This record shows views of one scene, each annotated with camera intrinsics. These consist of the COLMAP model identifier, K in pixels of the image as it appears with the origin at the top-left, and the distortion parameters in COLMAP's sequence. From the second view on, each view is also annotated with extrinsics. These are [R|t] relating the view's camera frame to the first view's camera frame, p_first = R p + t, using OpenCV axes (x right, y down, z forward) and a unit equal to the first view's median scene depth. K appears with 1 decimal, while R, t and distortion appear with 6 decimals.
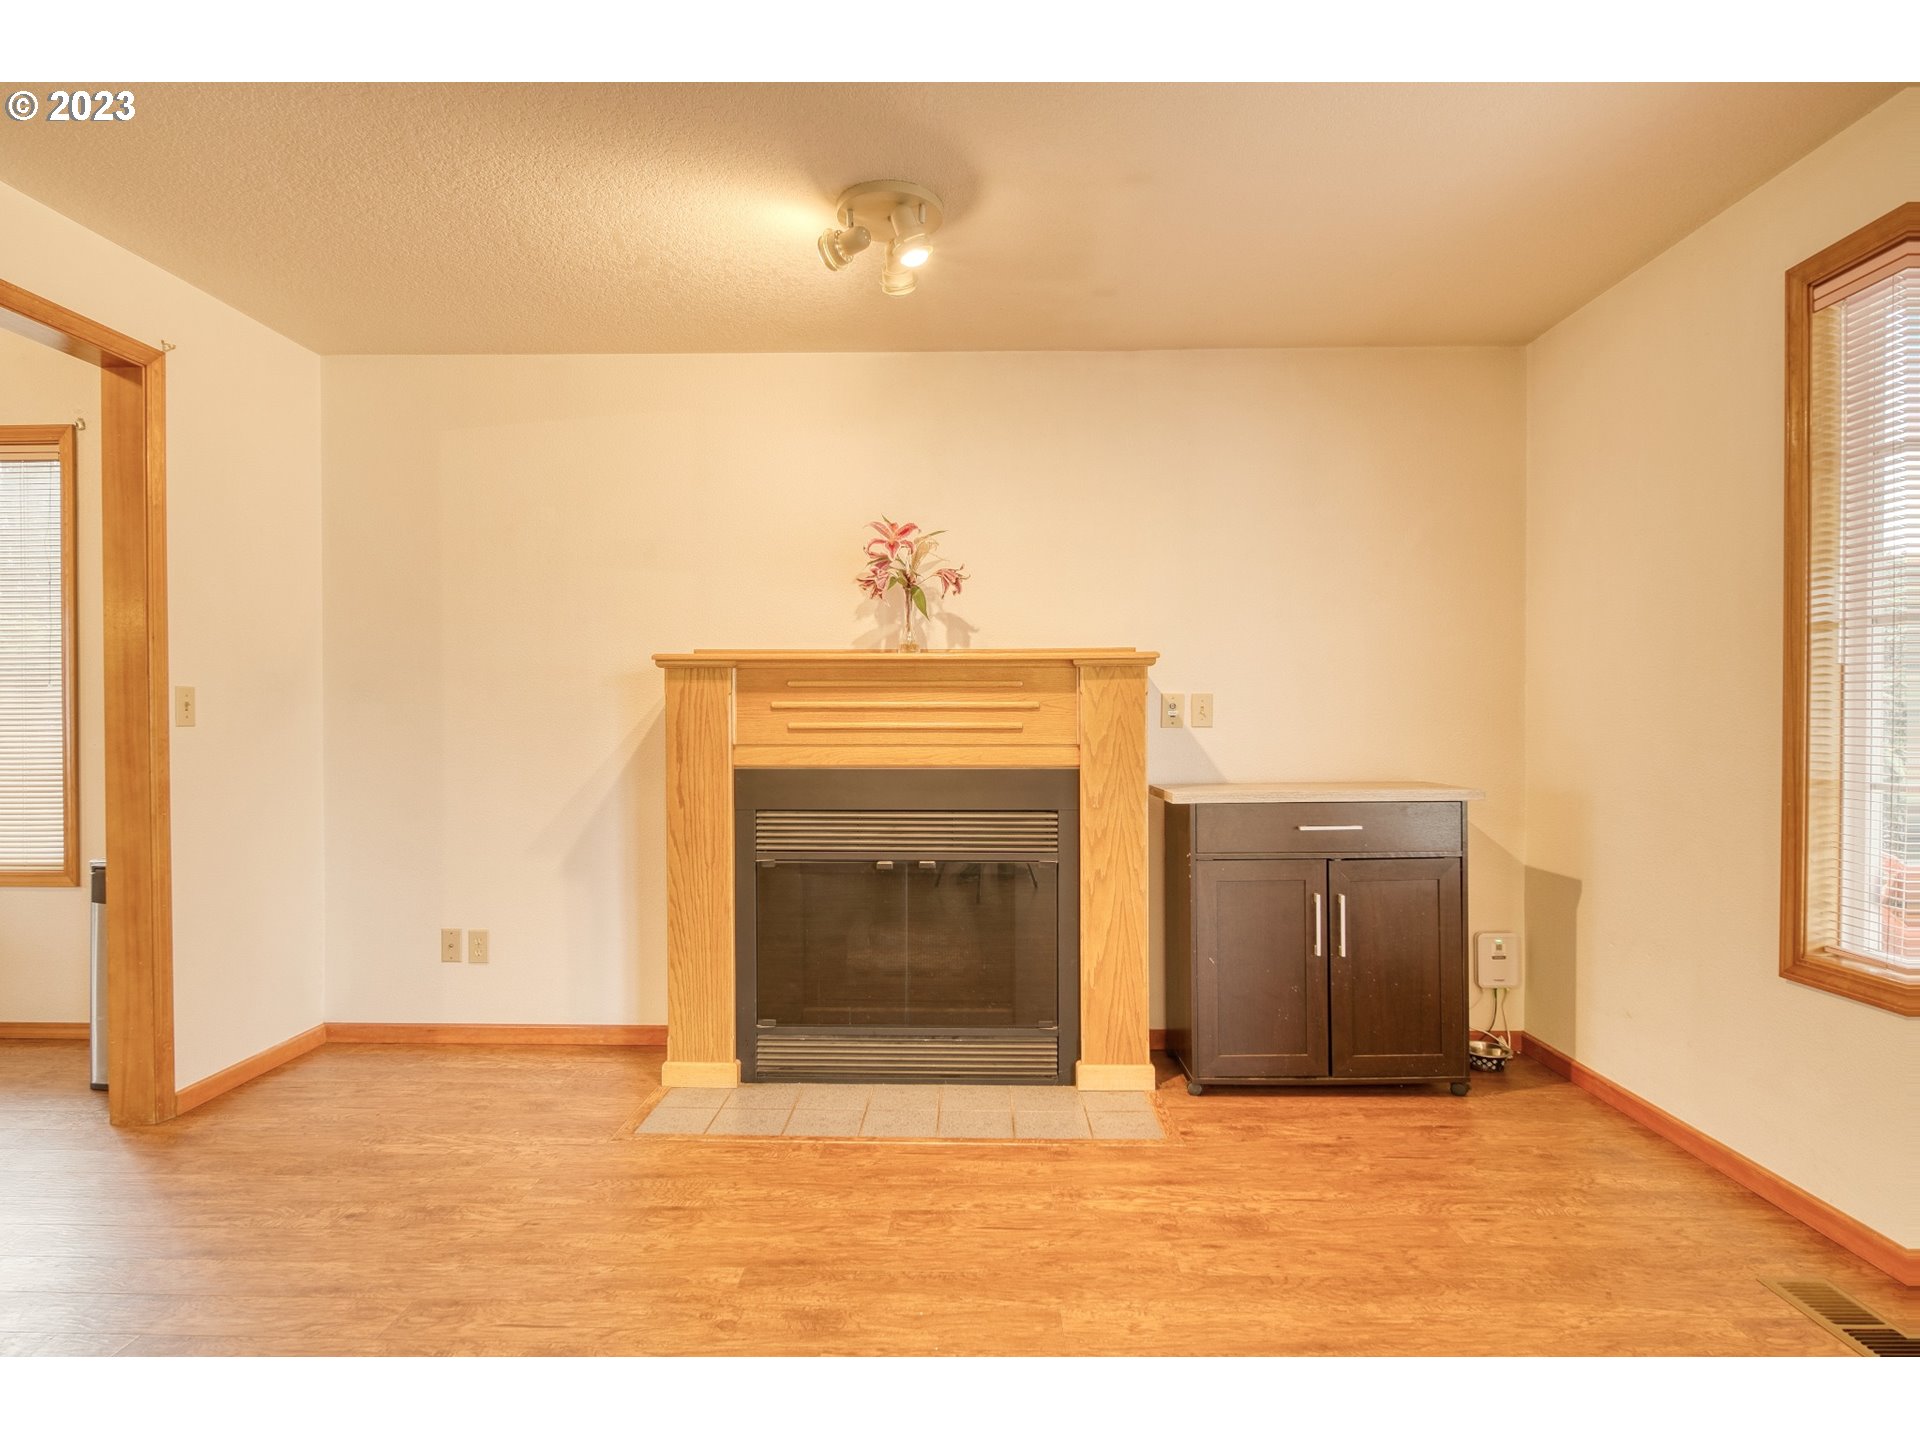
lens RADIAL K [[1021.1, 0, 956.8], [0, 1021.1, 729.6], [0, 0, 1]] dist [0.000616, 0.000976]
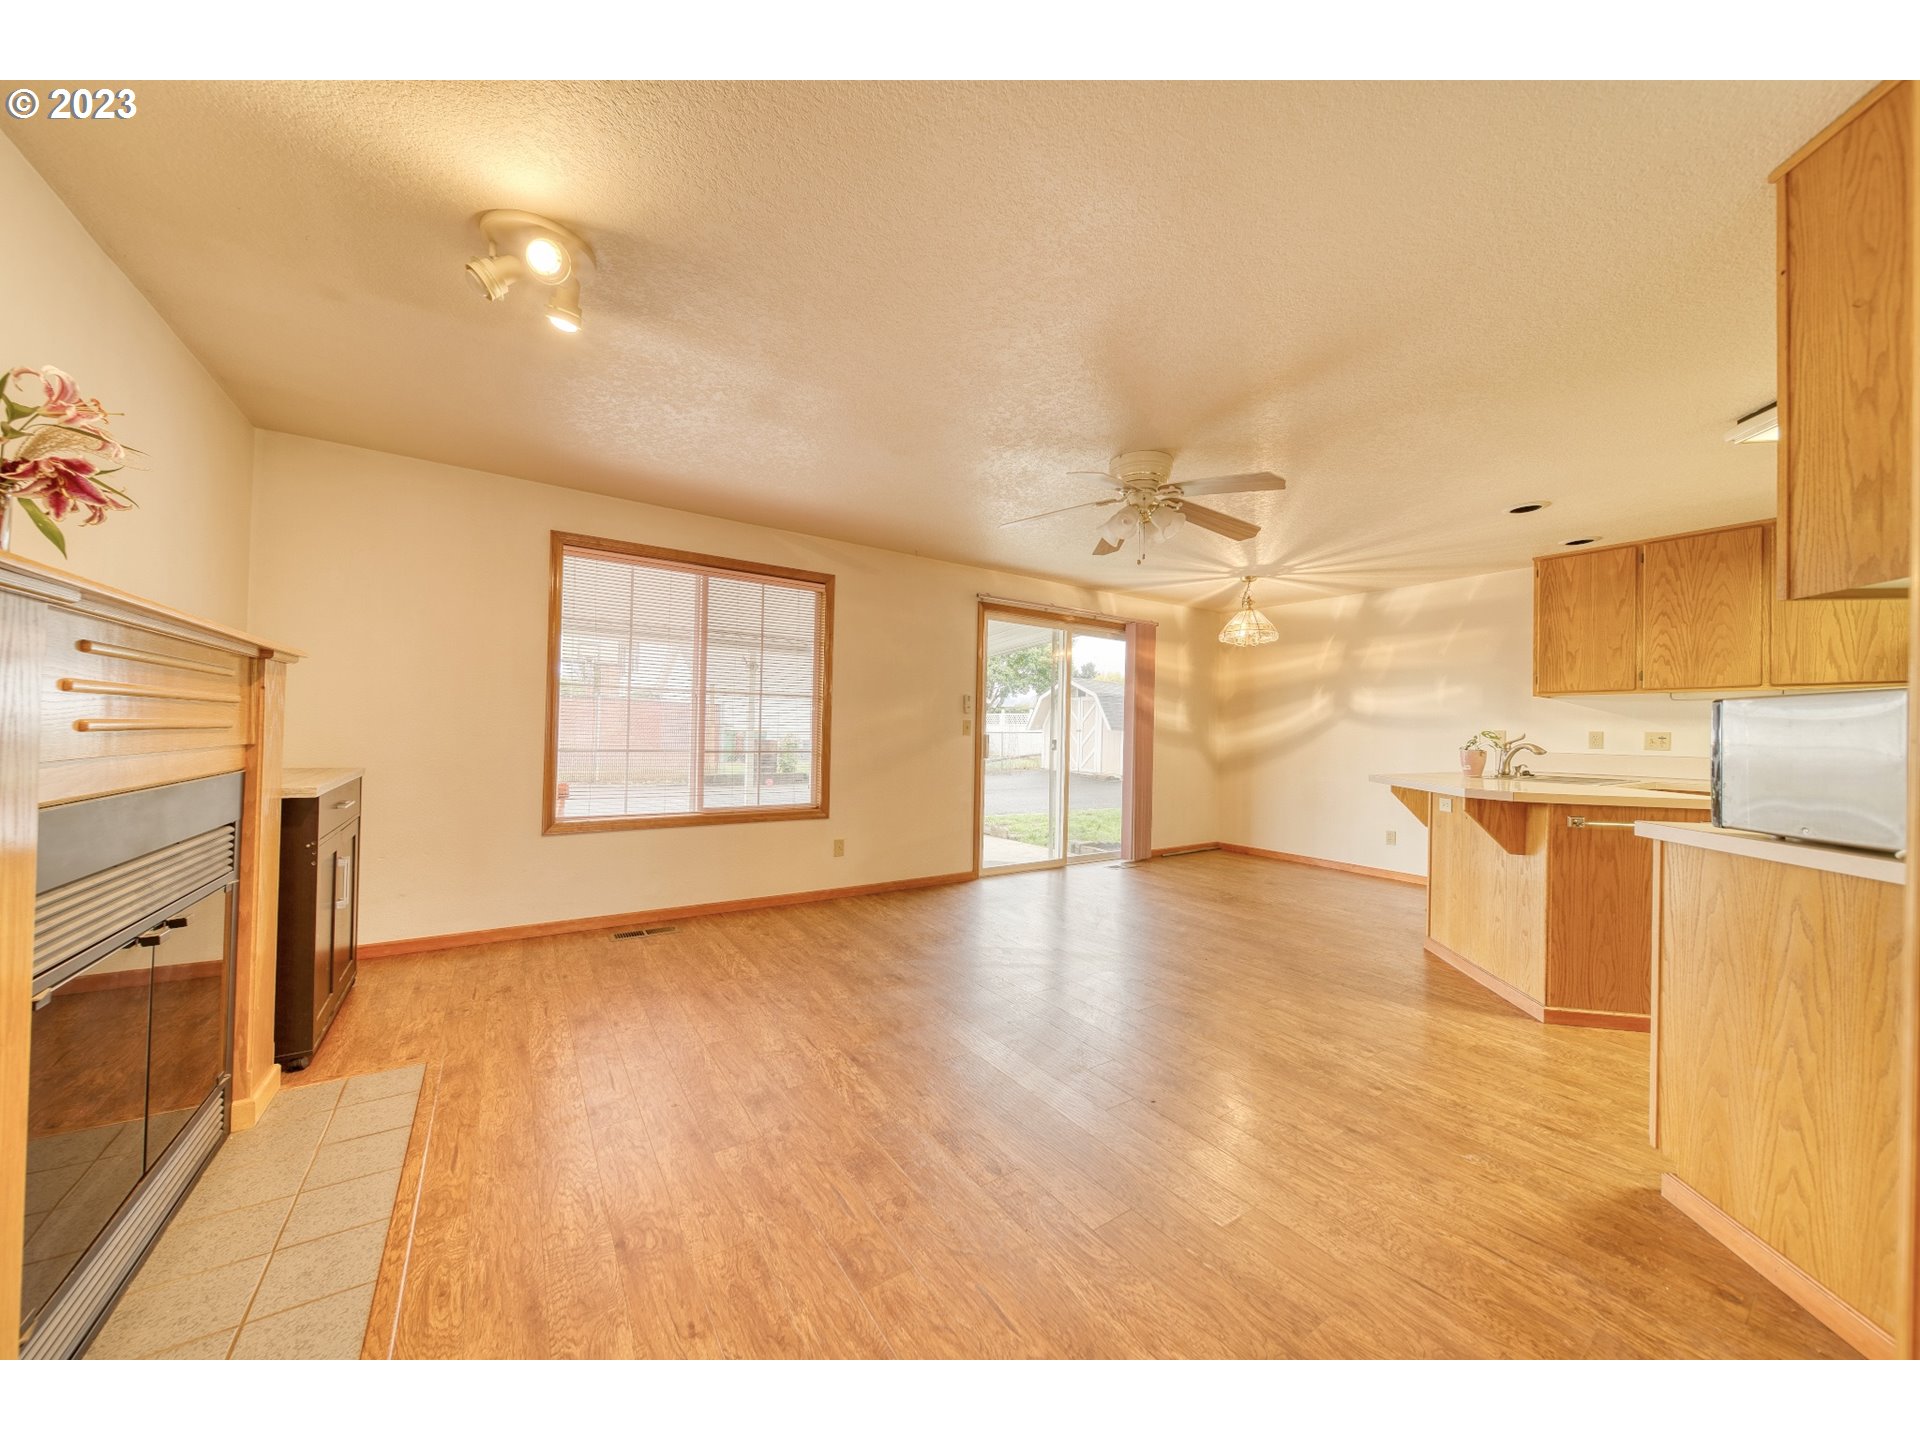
lens RADIAL K [[675.3, 0, 965.2], [0, 675.3, 724.5], [0, 0, 1]] dist [-0.001954, -0.000619]
pose [[-0.591047, -0.003862, 0.806628, -0.878167], [-0.015536, 0.999858, -0.006596, -0.010192], [-0.806487, -0.016430, -0.591023, 1.020328]]
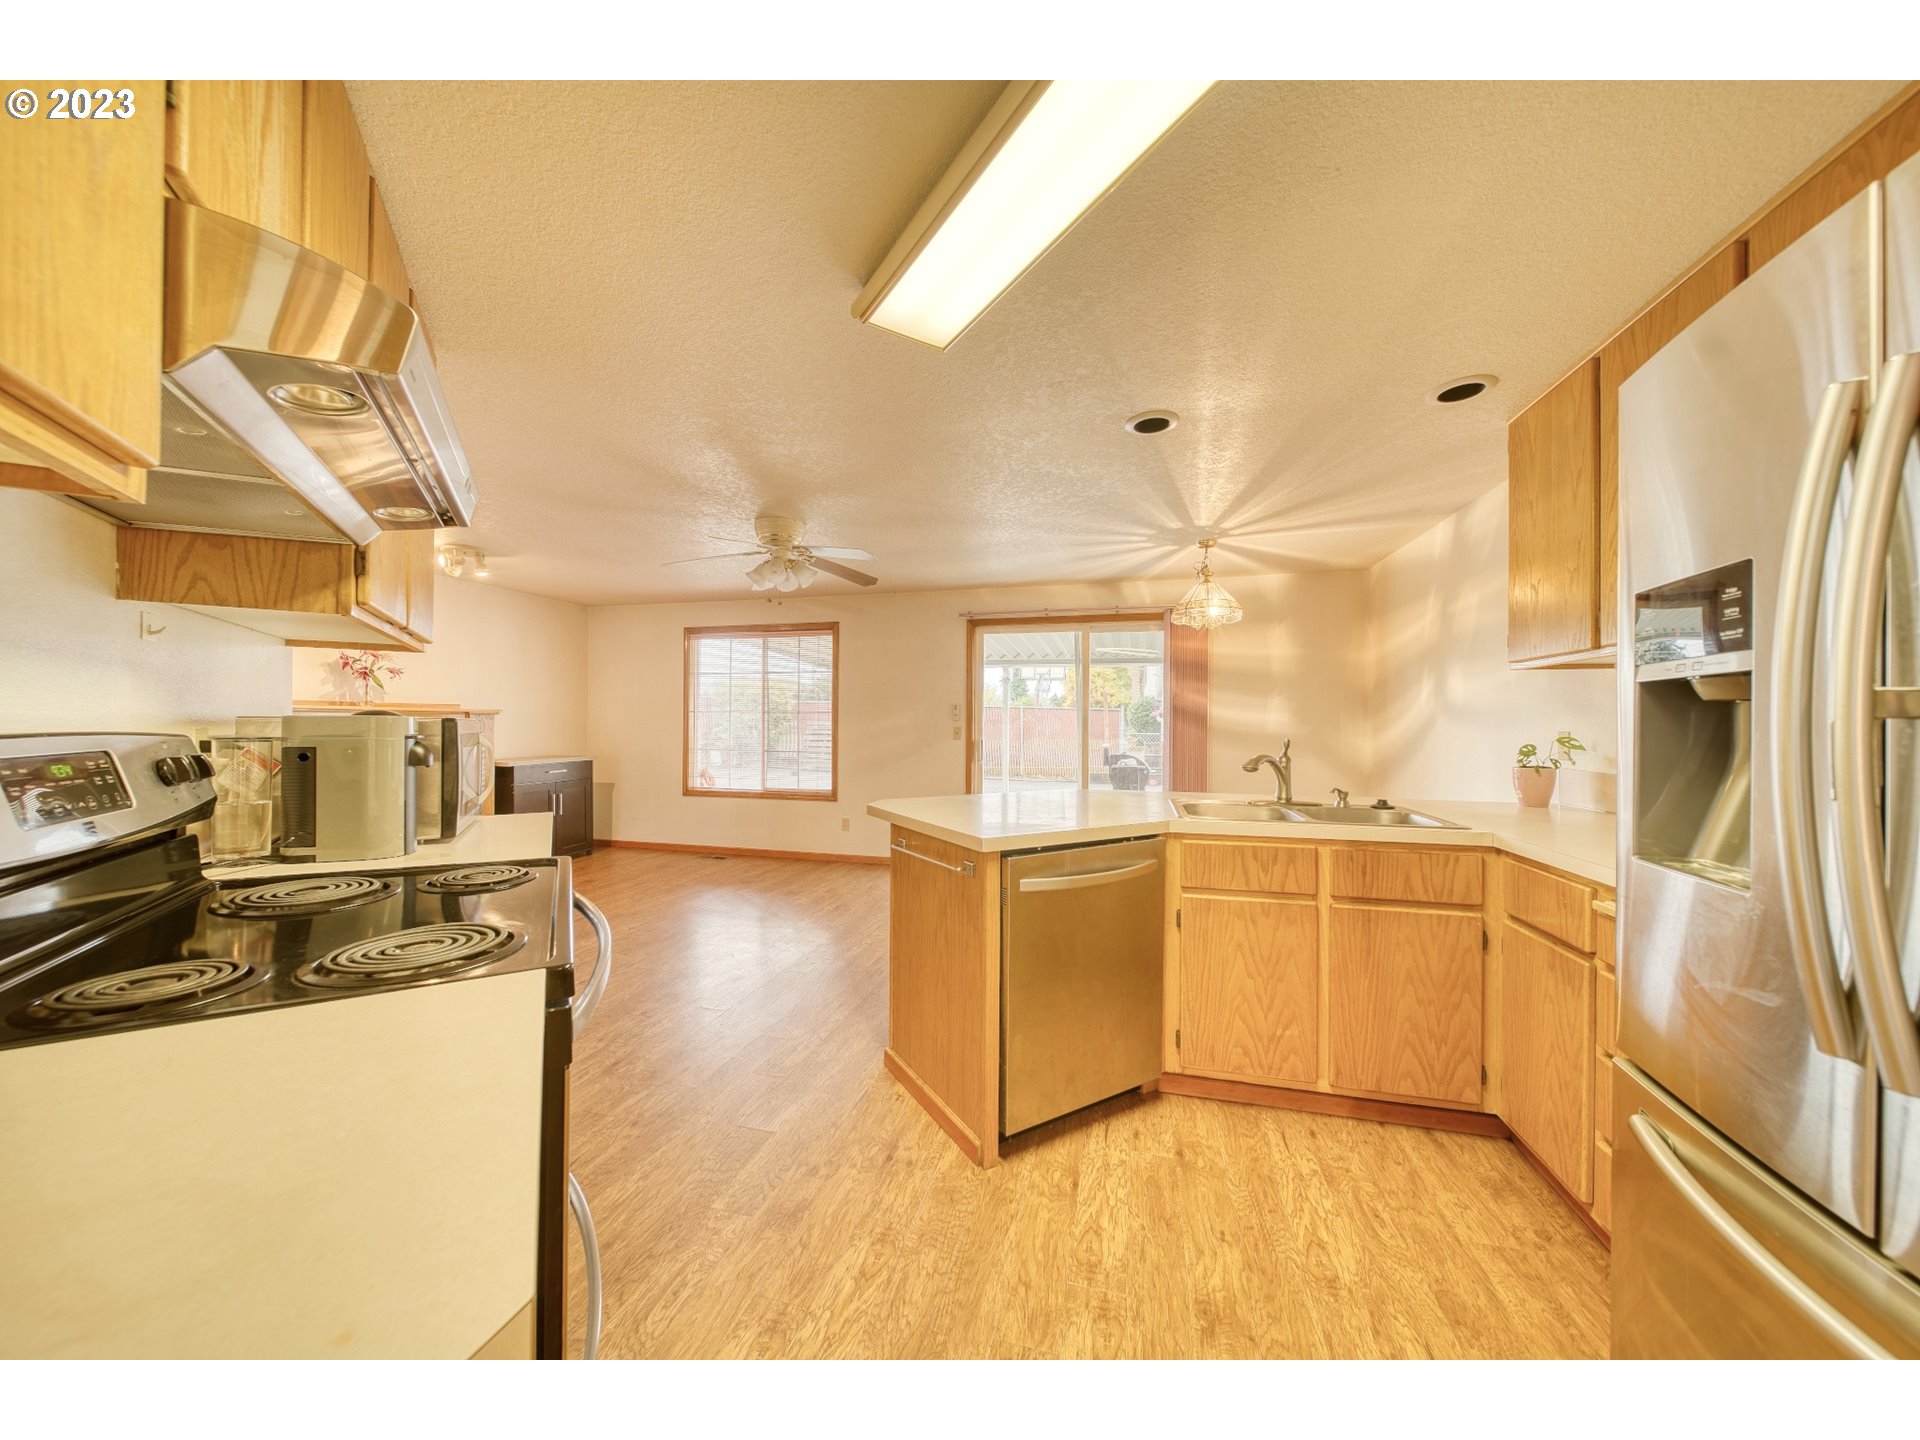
lens RADIAL K [[675.3, 0, 965.6], [0, 675.3, 730.4], [0, 0, 1]] dist [-0.001954, -0.000619]
pose [[0.219808, -0.006183, 0.975524, -1.462927], [0.001546, 0.999981, 0.005990, -0.036660], [-0.975542, 0.000192, 0.219813, -0.661788]]
